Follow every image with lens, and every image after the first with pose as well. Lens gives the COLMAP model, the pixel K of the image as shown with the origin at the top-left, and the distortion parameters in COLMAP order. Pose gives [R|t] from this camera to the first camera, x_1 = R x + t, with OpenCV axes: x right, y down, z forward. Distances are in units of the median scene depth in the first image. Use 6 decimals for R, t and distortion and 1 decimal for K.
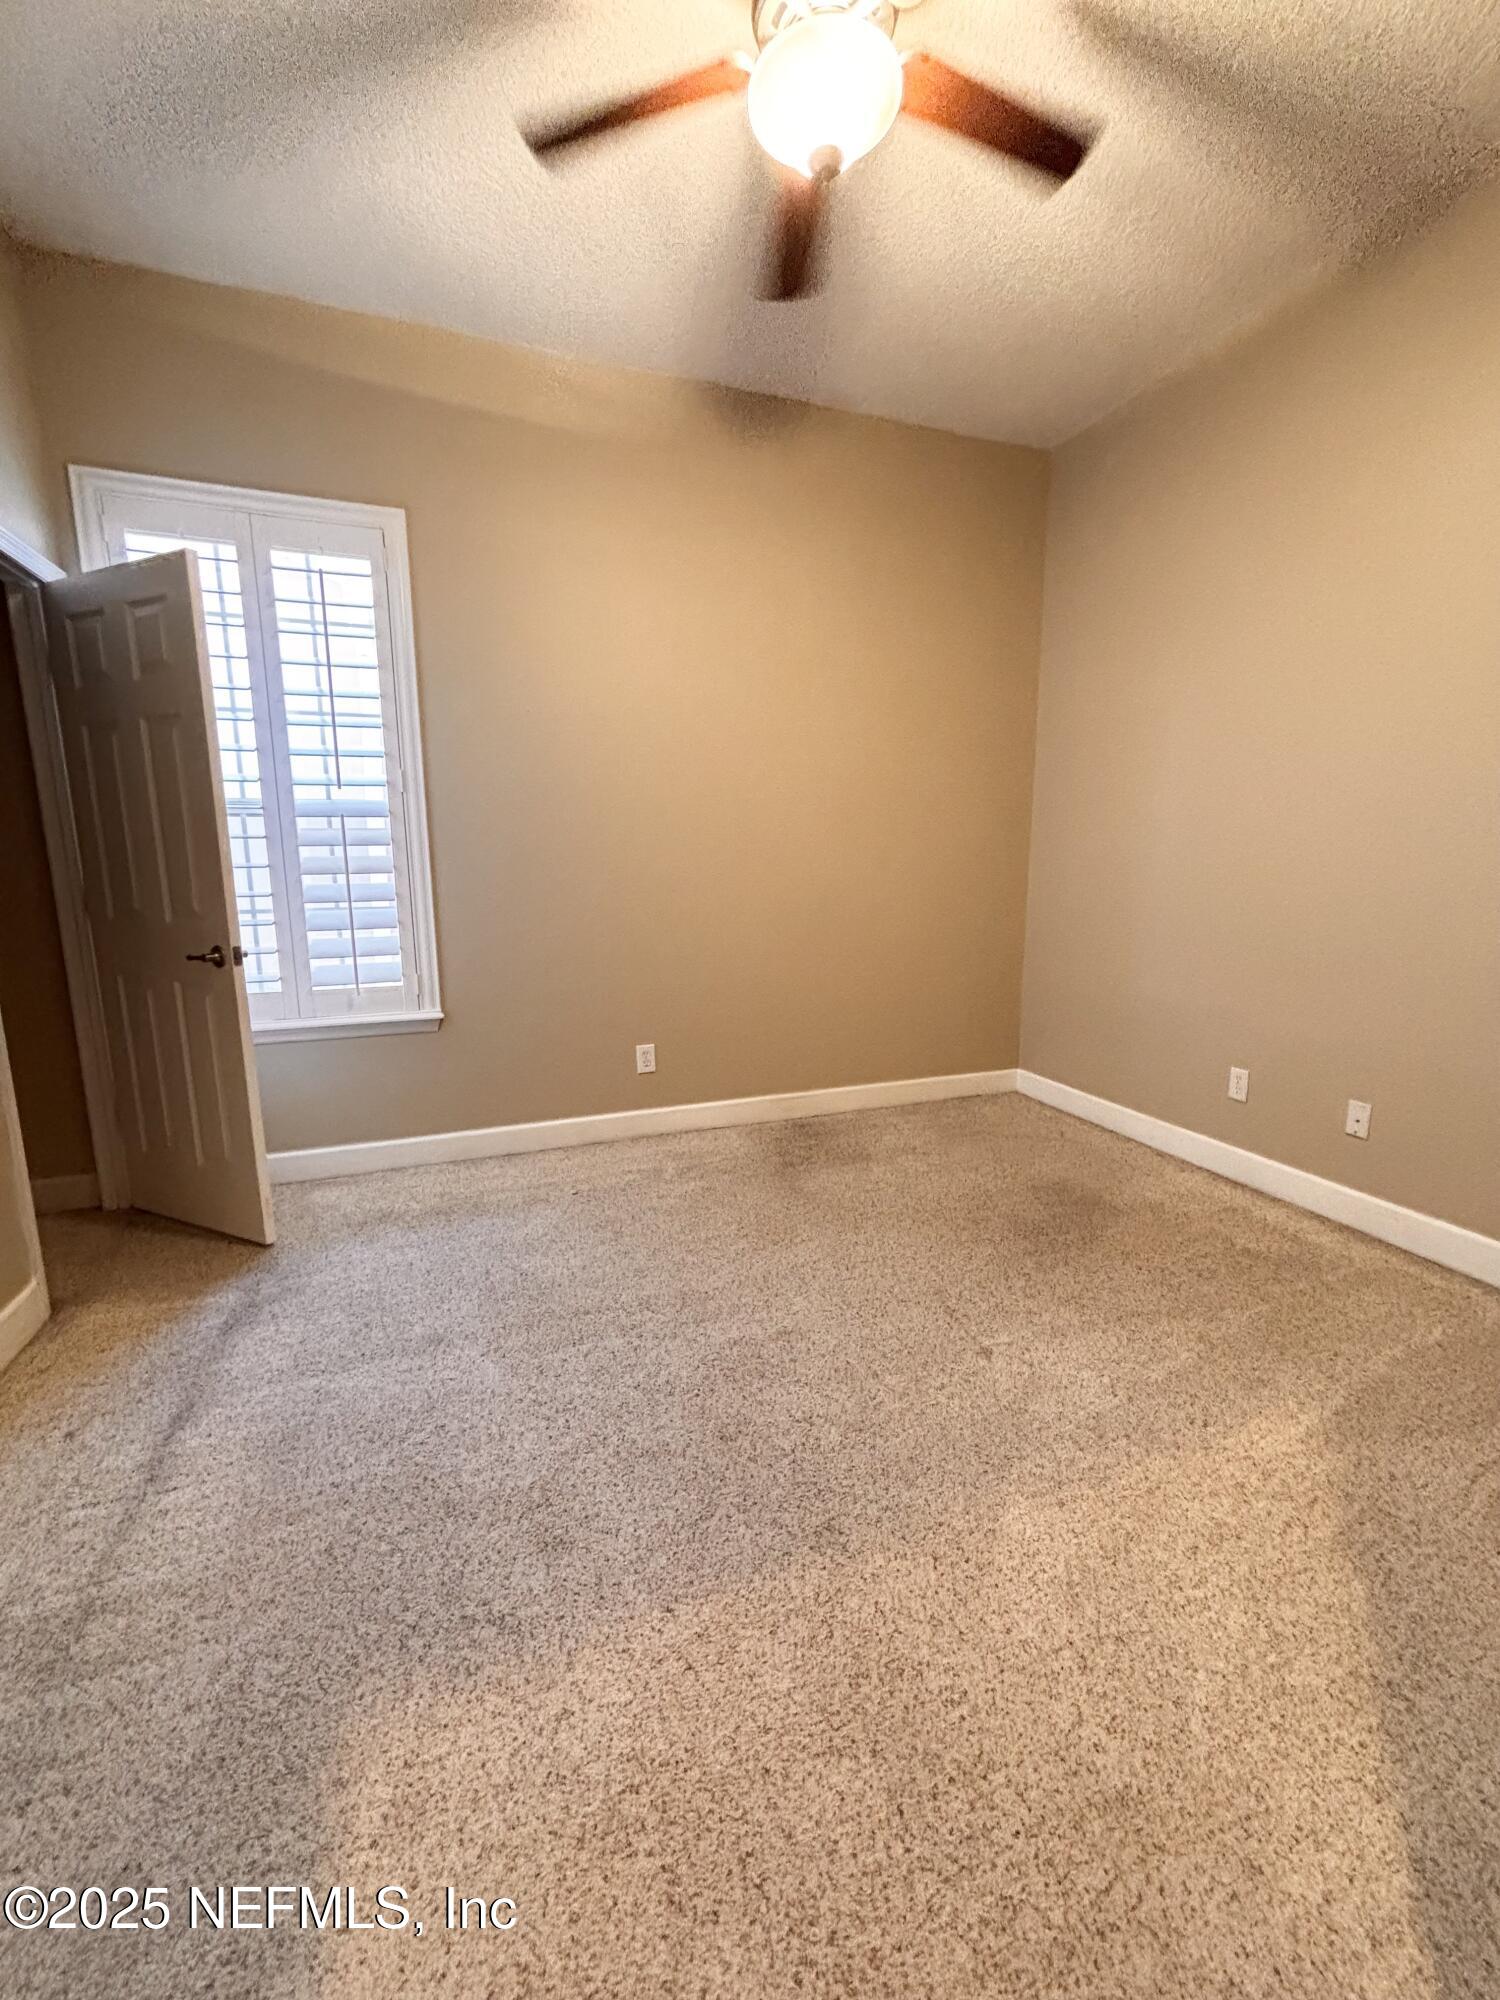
lens RADIAL K [[831.2, 0, 750.0], [0, 831.2, 1000.0], [0, 0, 1]] dist [0.002986, 0.000609]
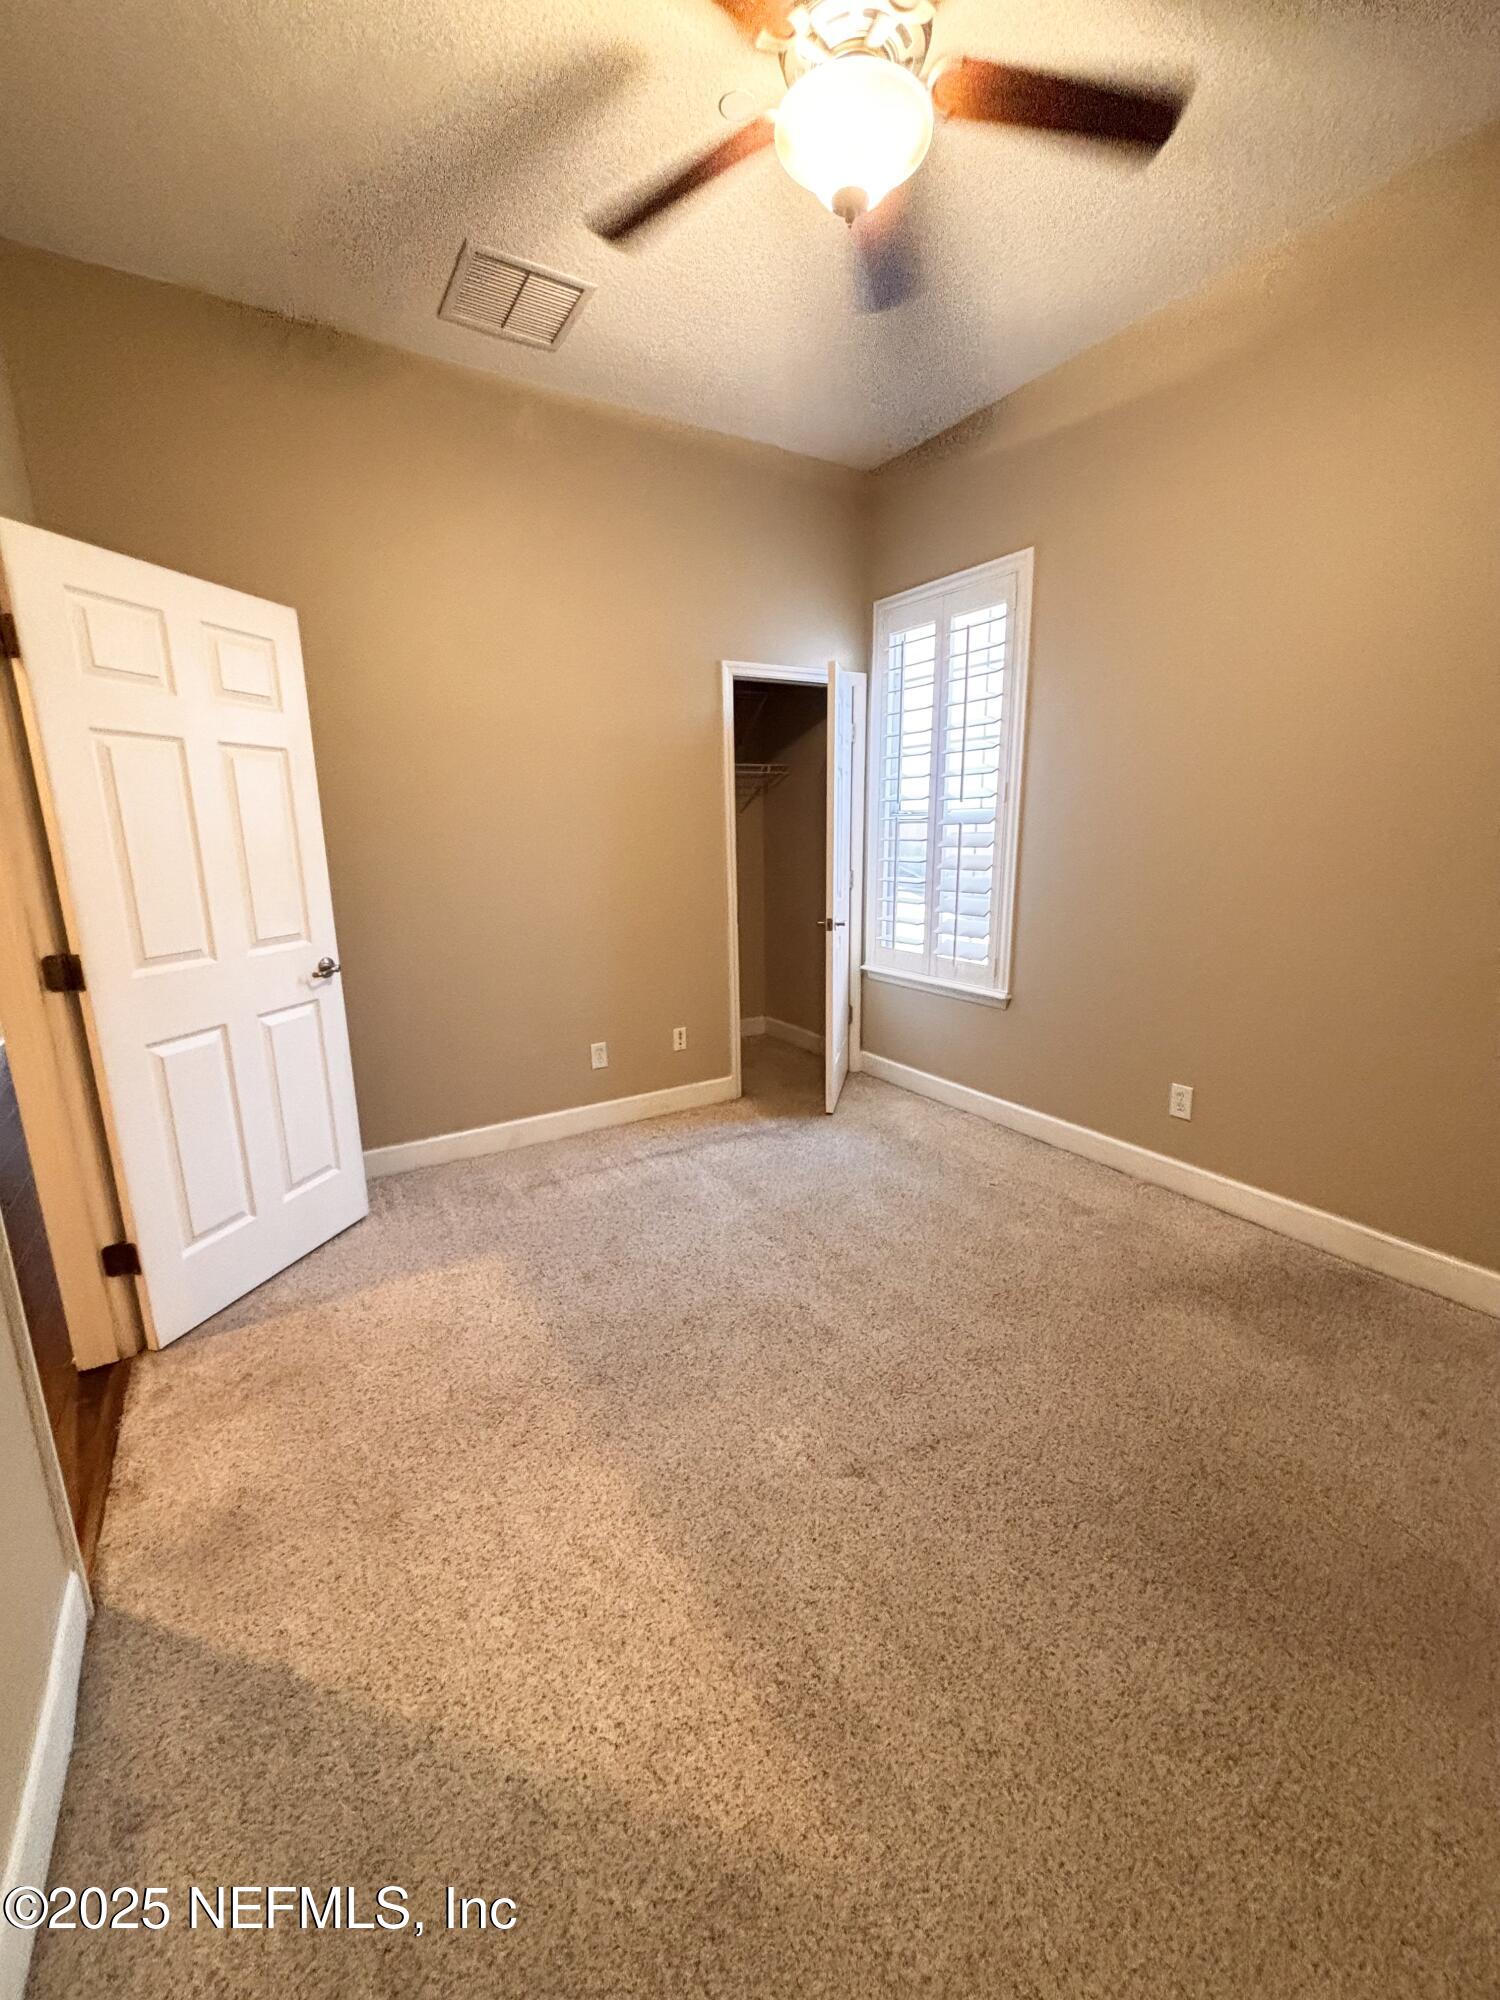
lens RADIAL K [[826.1, 0, 750.0], [0, 826.1, 1000.0], [0, 0, 1]] dist [-0.020296, 0.024593]
pose [[0.189815, 0.223494, -0.956044, 0.726092], [-0.147704, 0.969165, 0.197236, -0.166884], [0.970646, 0.103773, 0.216973, 0.470141]]
